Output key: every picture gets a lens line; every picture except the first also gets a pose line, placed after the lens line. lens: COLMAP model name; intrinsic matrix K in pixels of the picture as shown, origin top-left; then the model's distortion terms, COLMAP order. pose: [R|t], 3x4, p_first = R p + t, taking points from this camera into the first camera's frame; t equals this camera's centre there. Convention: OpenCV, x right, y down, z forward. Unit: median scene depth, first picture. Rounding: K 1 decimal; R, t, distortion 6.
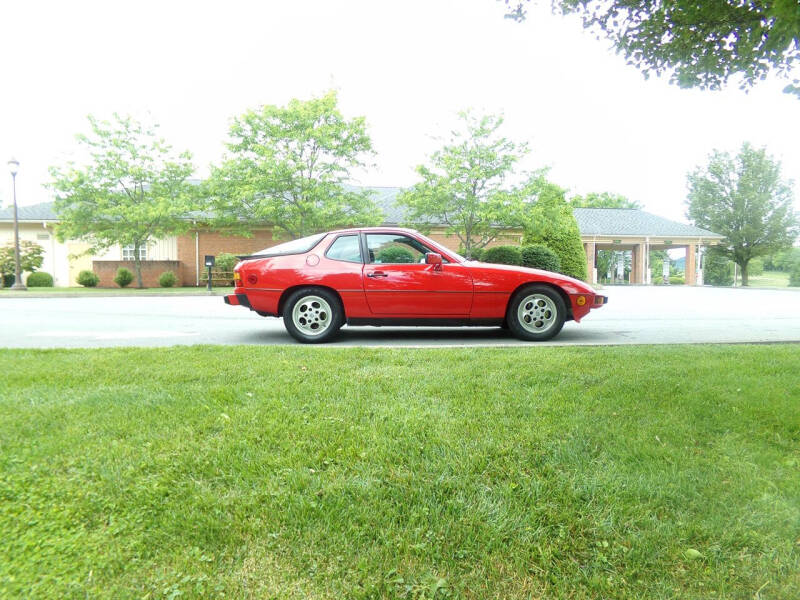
lens RADIAL K [[533.1, 0, 399.8], [0, 533.1, 285.8], [0, 0, 1]] dist [-0.004492, 0.046749]
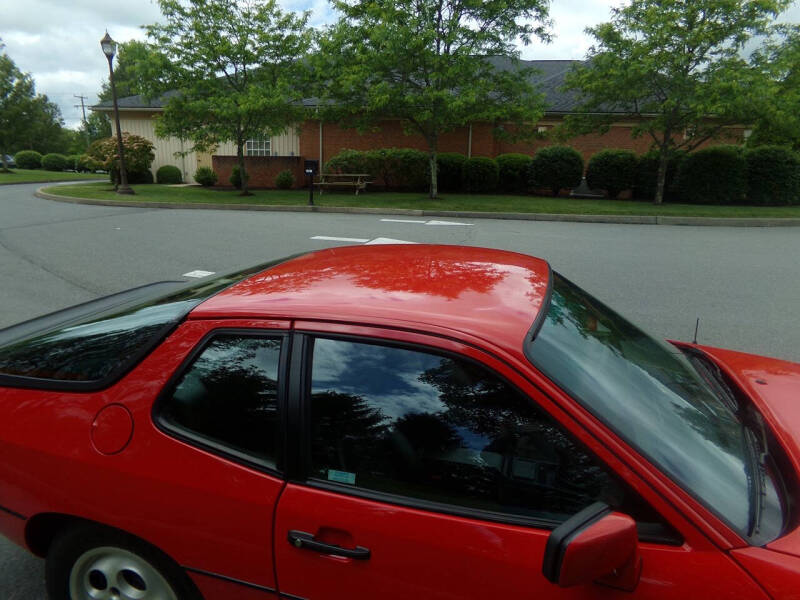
lens RADIAL K [[533.1, 0, 399.8], [0, 533.1, 285.8], [0, 0, 1]] dist [-0.004492, 0.046749]
pose [[0.954476, 0.098755, -0.281465, 0.010242], [-0.035138, 0.974260, 0.222672, -0.045011], [0.296210, -0.202645, 0.933378, 0.200710]]
